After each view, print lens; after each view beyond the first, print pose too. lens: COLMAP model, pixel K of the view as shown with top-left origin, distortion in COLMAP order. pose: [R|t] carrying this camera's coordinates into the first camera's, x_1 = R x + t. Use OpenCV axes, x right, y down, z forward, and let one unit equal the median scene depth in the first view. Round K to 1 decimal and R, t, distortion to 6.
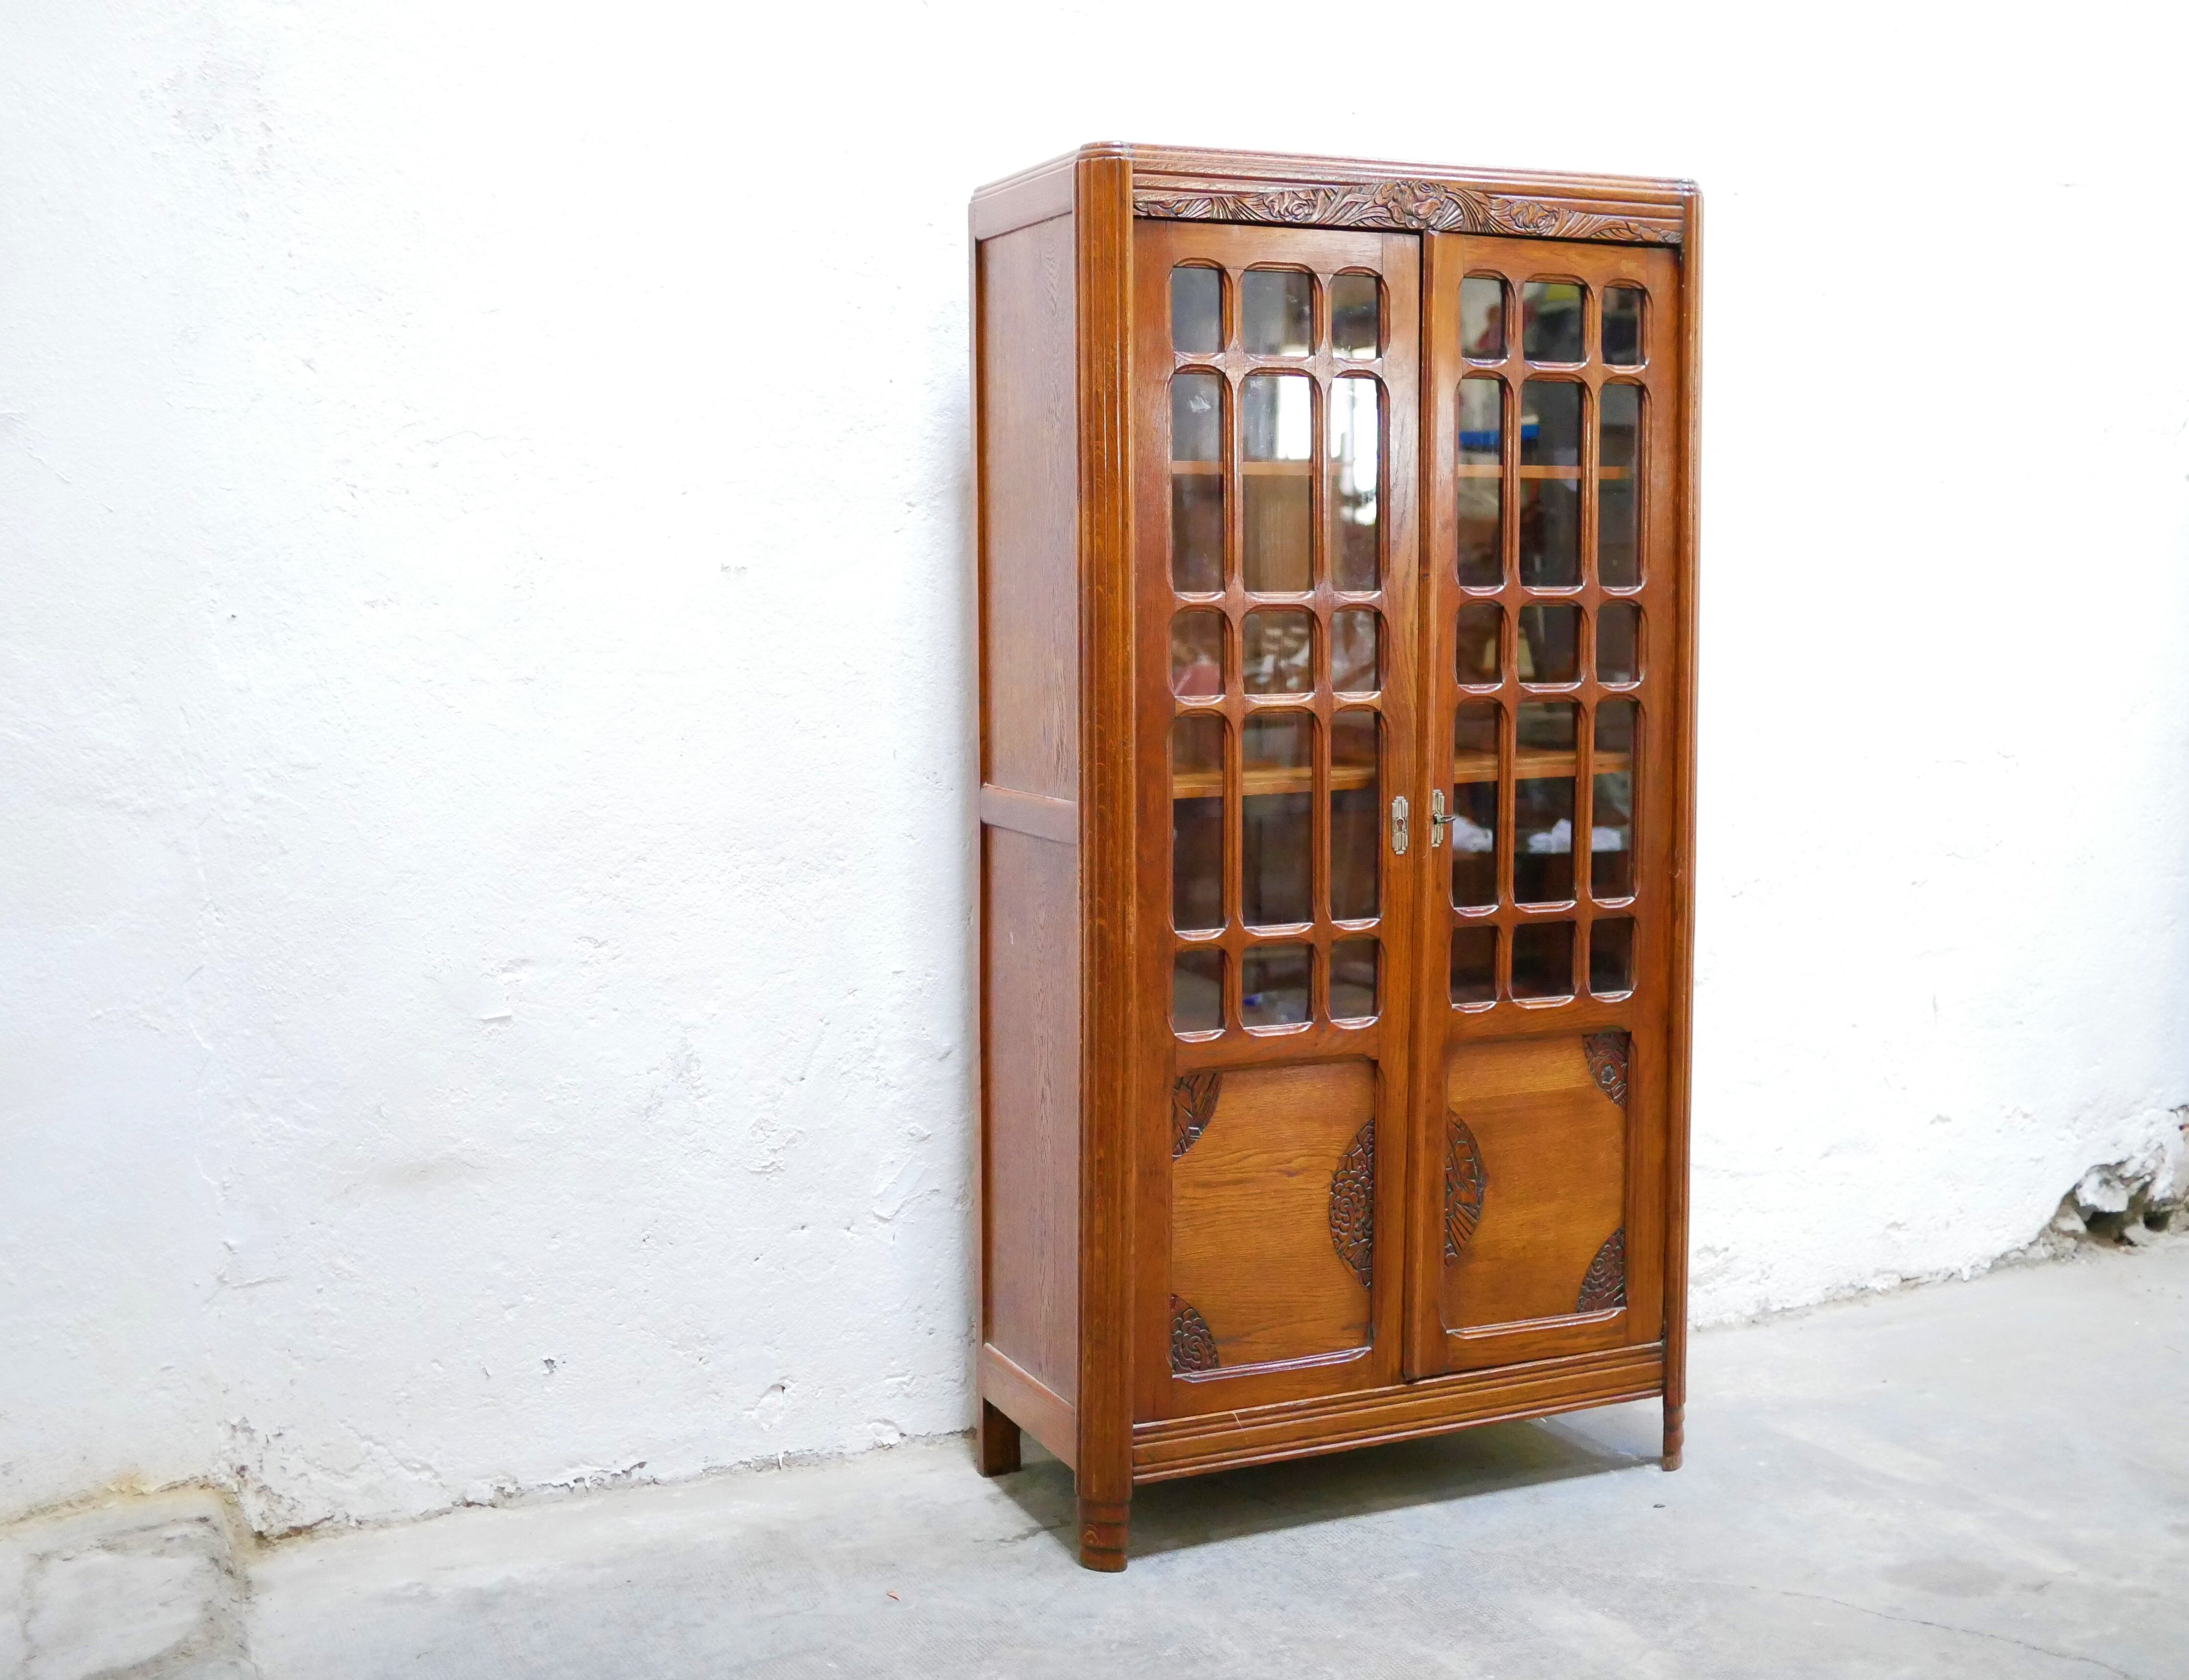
lens RADIAL K [[2535.3, 0, 1140.2], [0, 2535.3, 832.4], [0, 0, 1]] dist [-0.018247, 0.000000]
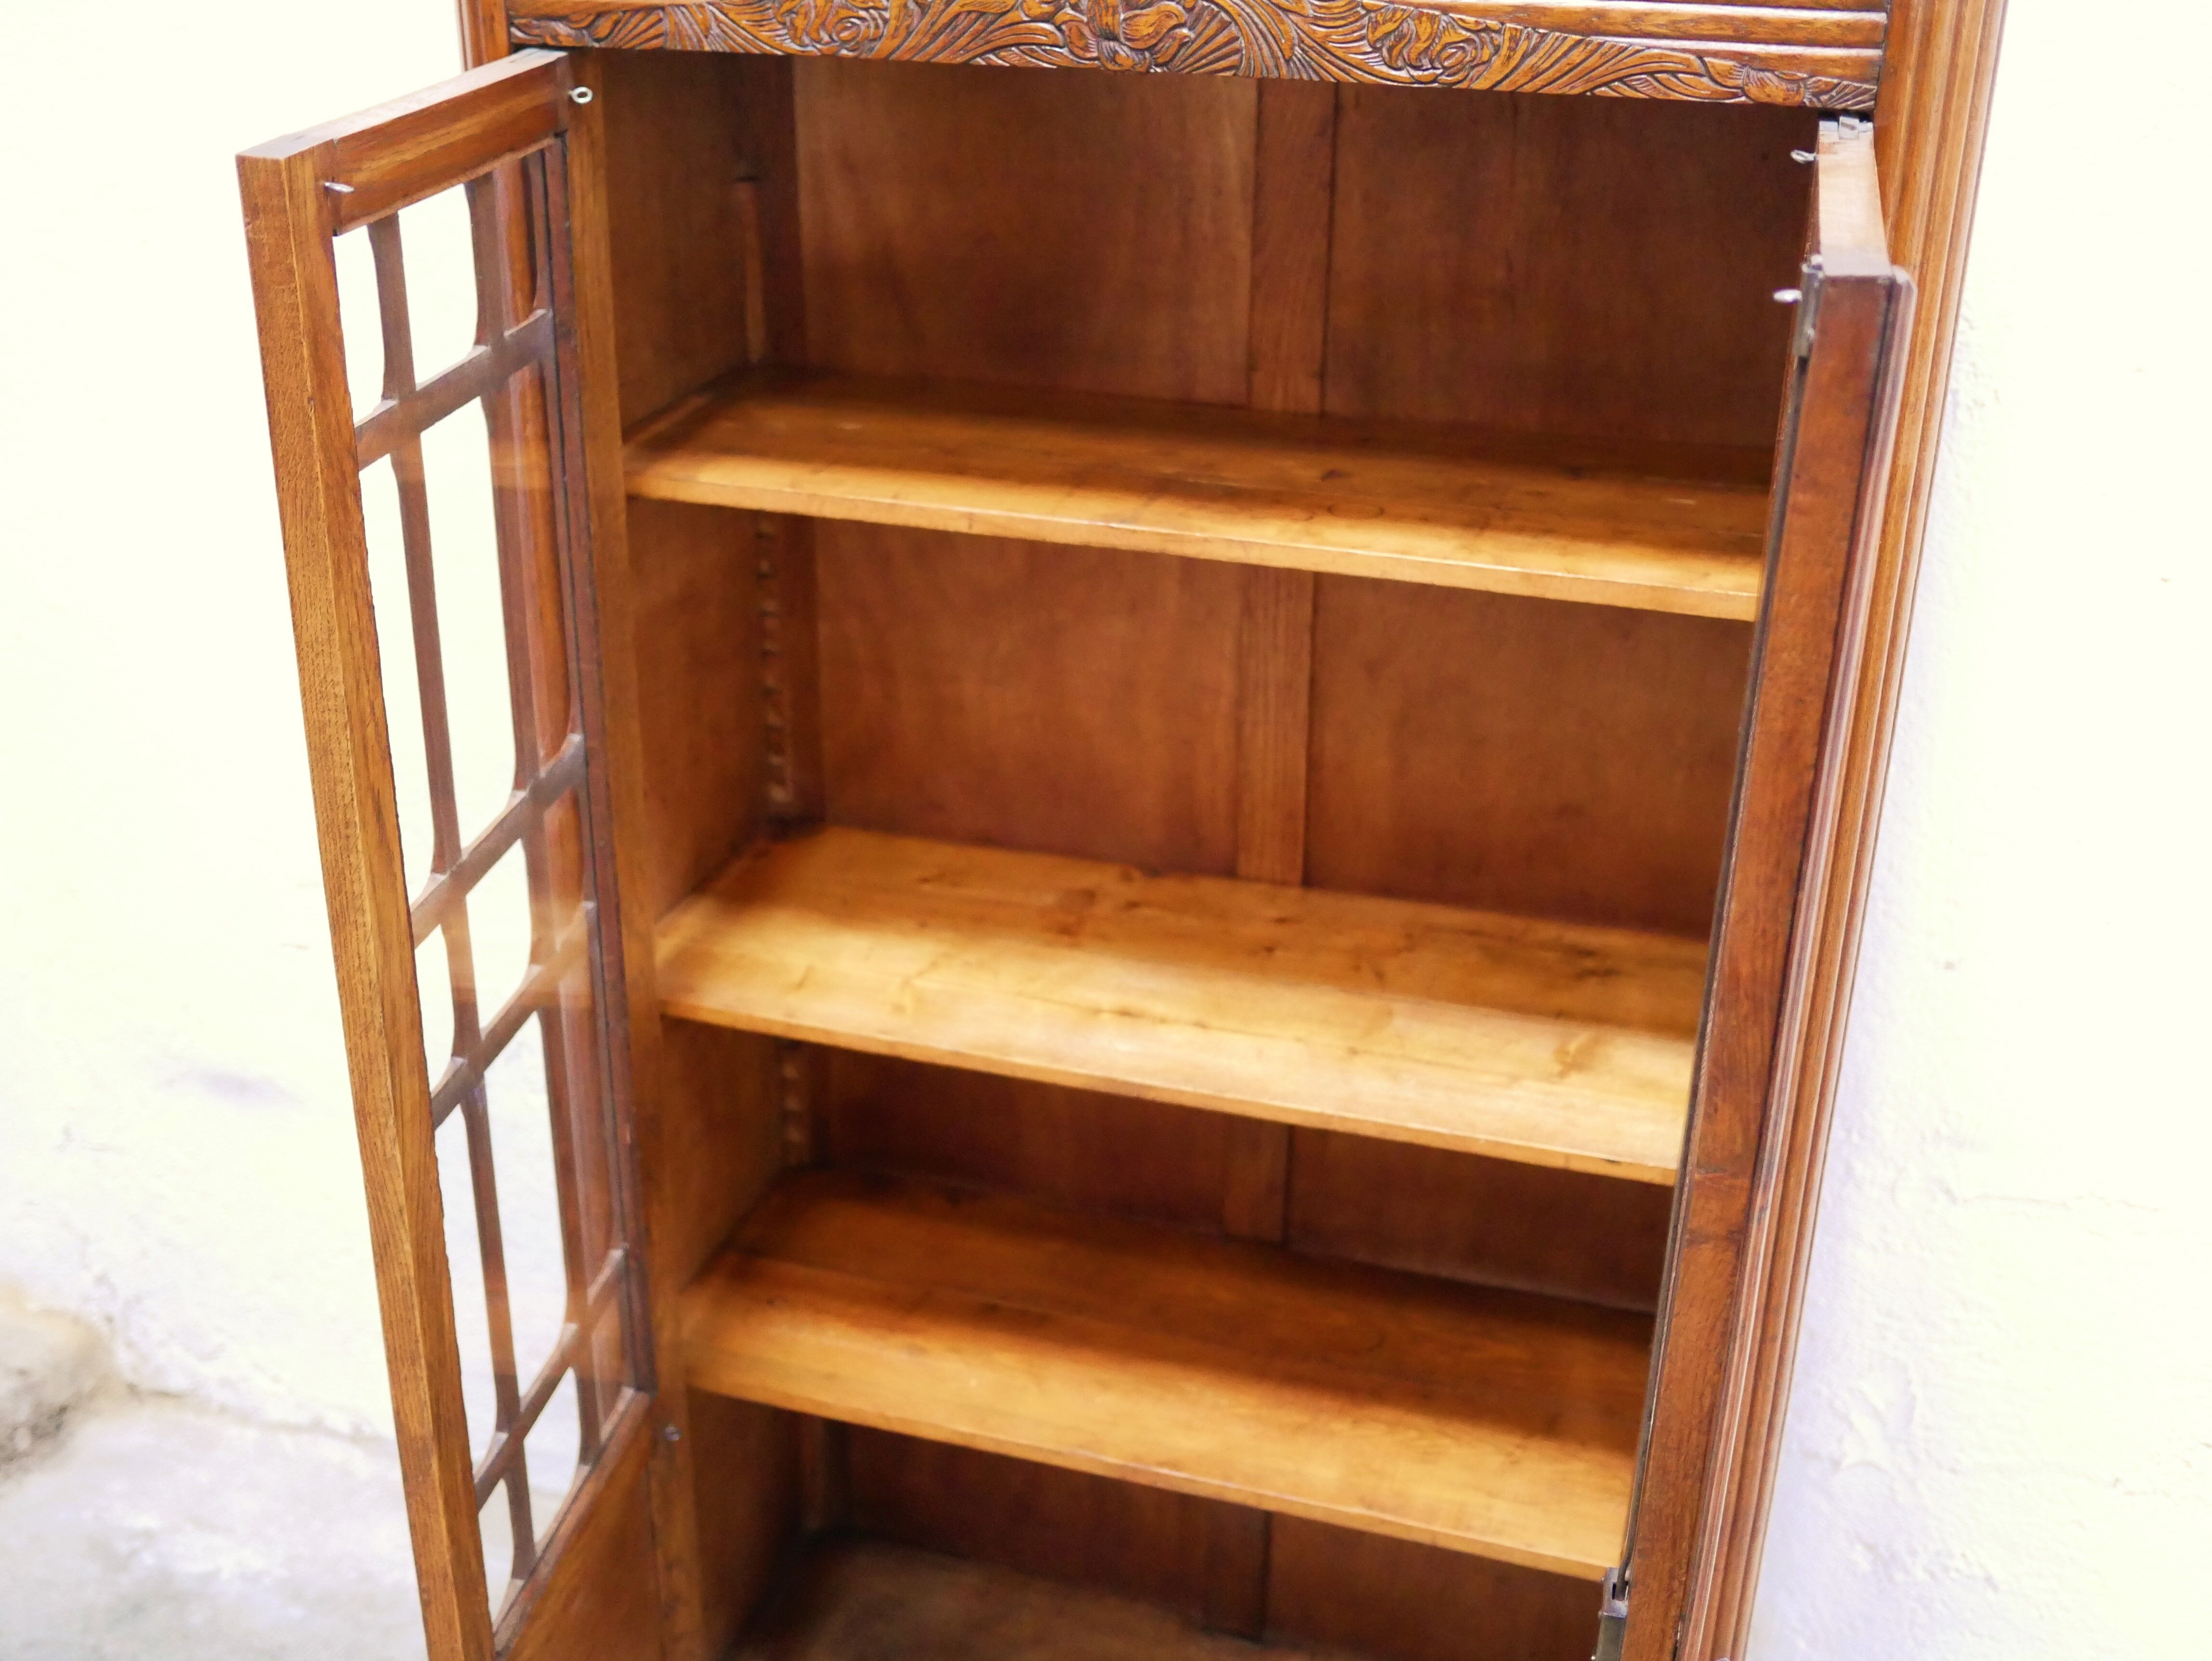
lens RADIAL K [[2504.5, 0, 1093.3], [0, 2504.5, 847.3], [0, 0, 1]] dist [-0.016864, 0.000000]
pose [[0.730495, 0.303209, -0.611917, 0.403150], [-0.080510, 0.928019, 0.363729, -0.261787], [0.678156, -0.216437, 0.702324, 0.631235]]
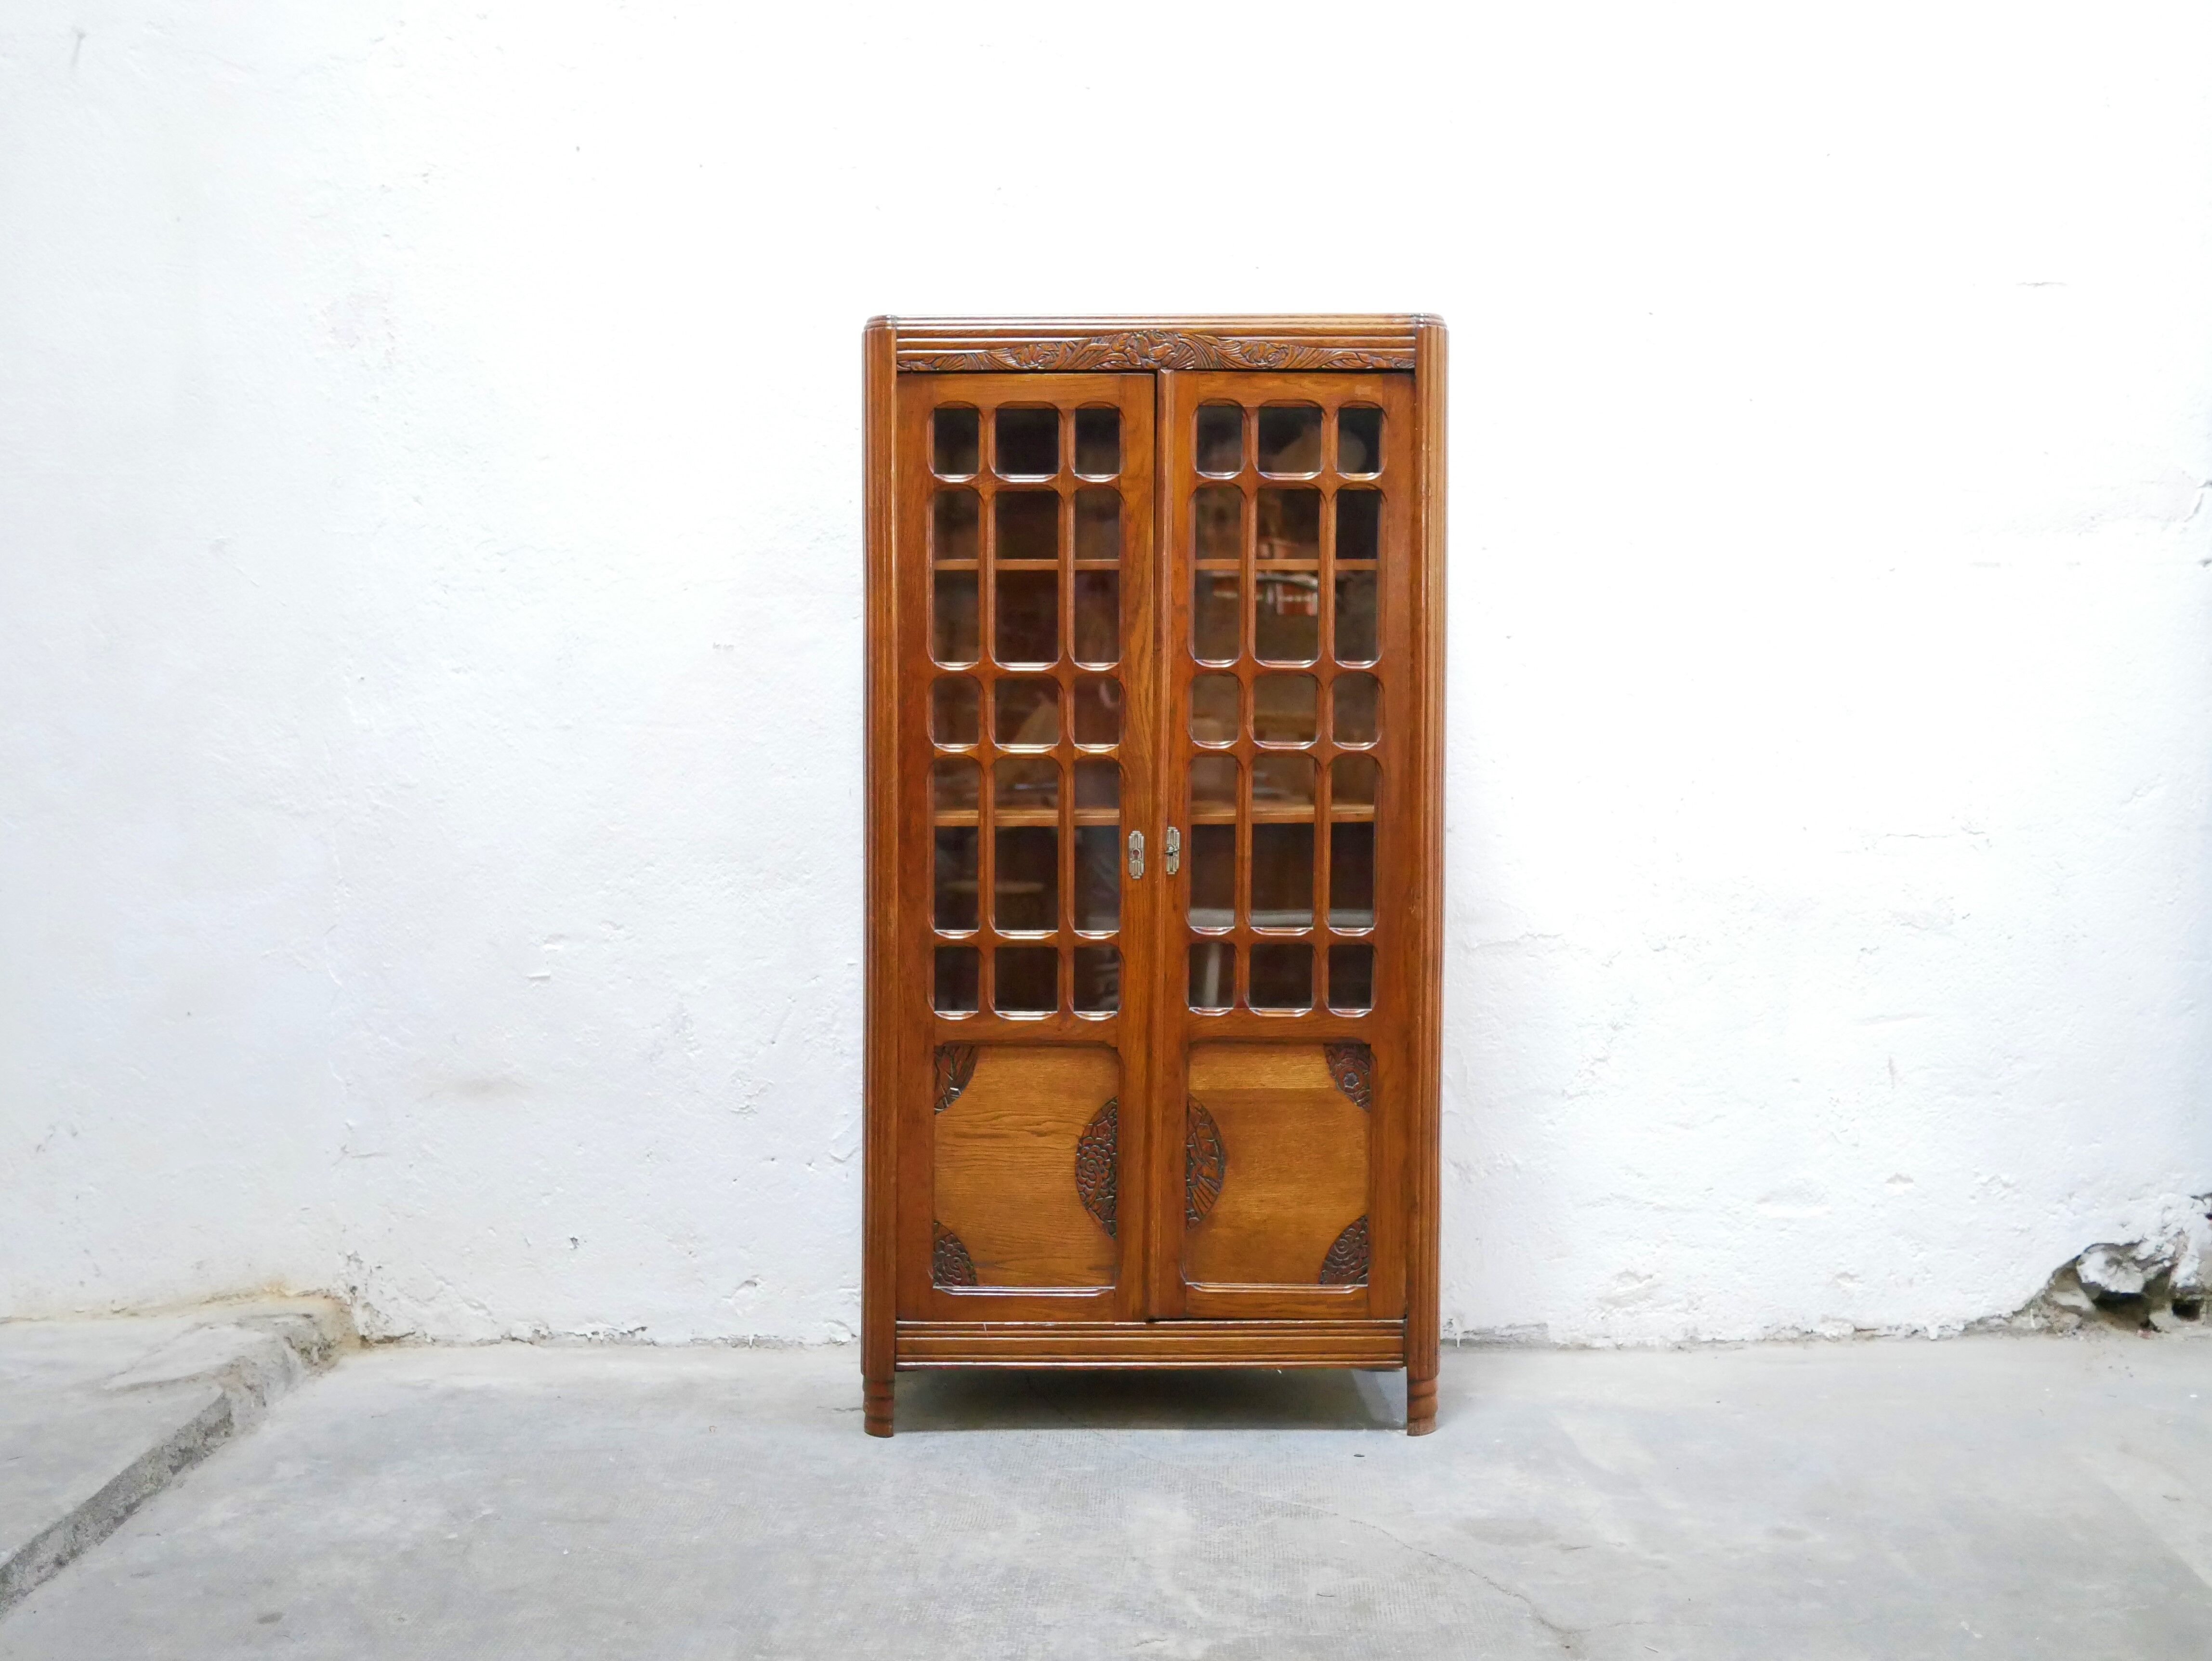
lens RADIAL K [[2504.5, 0, 1108.2], [0, 2504.5, 832.1], [0, 0, 1]] dist [-0.016864, 0.000000]
pose [[0.914123, 0.029195, -0.404384, 0.566627], [-0.046404, 0.998384, -0.032818, 0.025981], [0.402772, 0.048765, 0.914000, -0.103914]]
